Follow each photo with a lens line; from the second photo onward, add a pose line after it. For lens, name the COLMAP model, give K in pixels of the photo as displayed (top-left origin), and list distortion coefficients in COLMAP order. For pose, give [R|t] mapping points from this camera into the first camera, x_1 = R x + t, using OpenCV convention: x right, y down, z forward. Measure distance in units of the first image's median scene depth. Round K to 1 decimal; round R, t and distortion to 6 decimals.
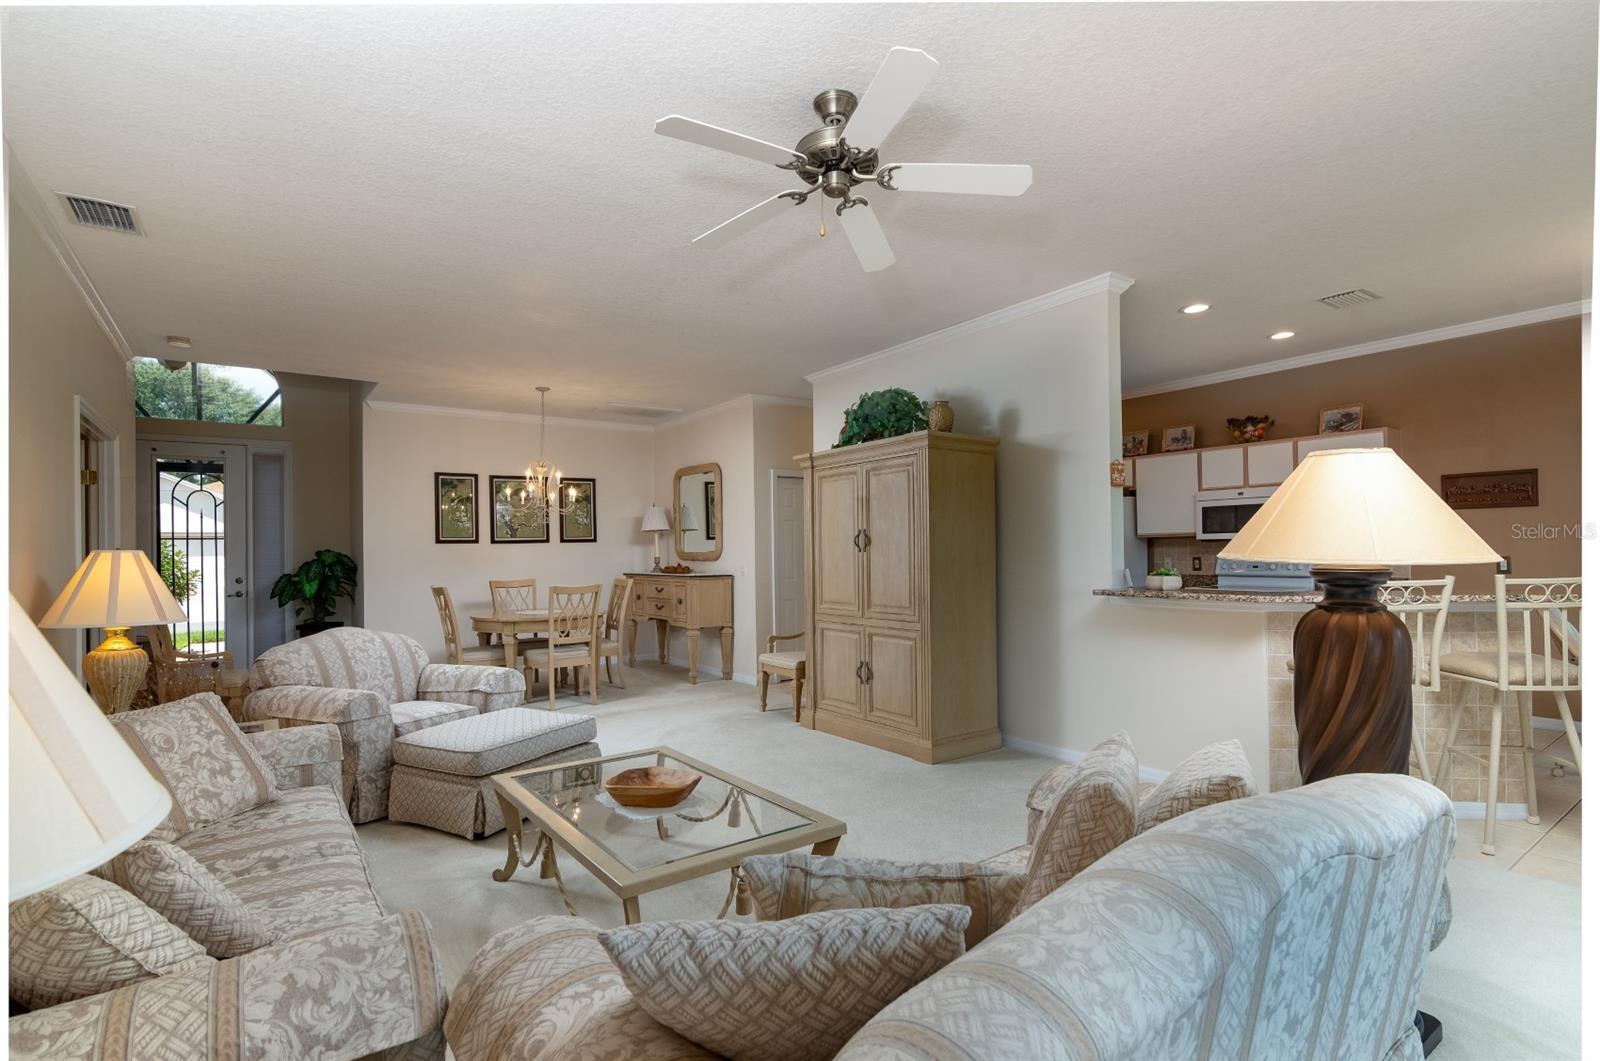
lens RADIAL K [[762.7, 0, 800.9], [0, 762.7, 546.0], [0, 0, 1]] dist [0.006184, 0.000360]
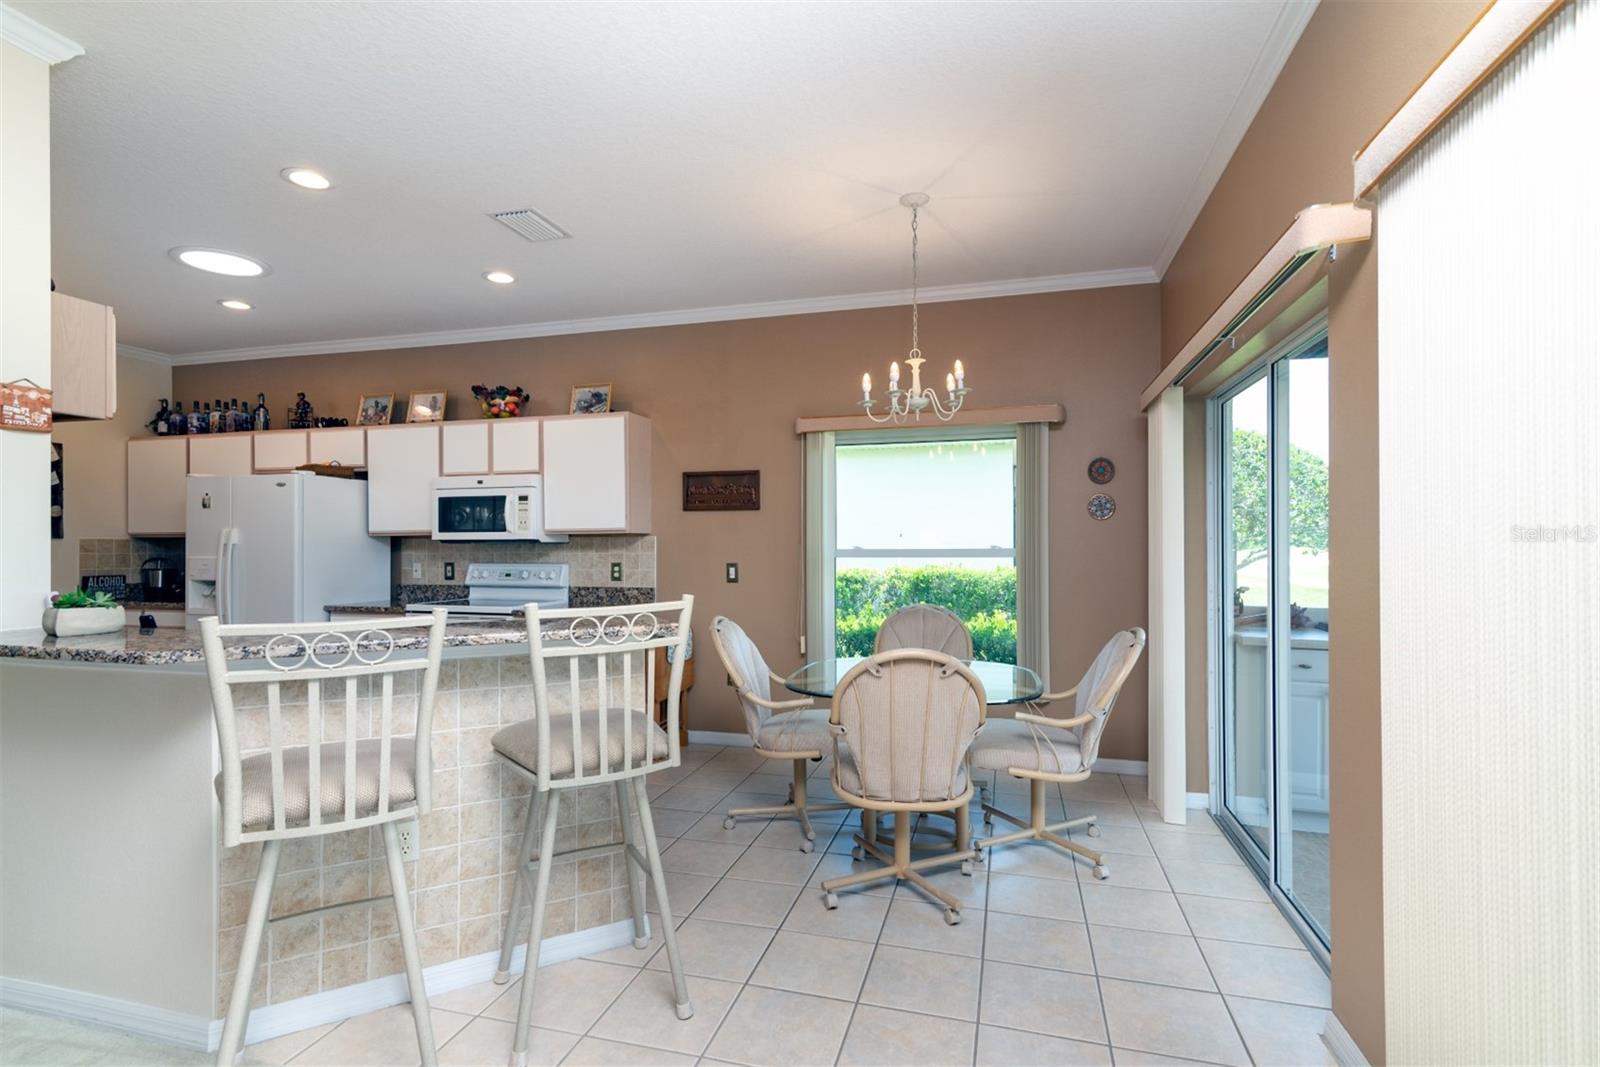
lens RADIAL K [[762.7, 0, 793.6], [0, 762.7, 536.6], [0, 0, 1]] dist [0.006184, 0.000360]
pose [[0.783819, 0.018177, 0.620723, 0.335208], [-0.011433, 0.999824, -0.014842, -0.004911], [-0.620884, 0.004537, 0.783889, 0.189168]]
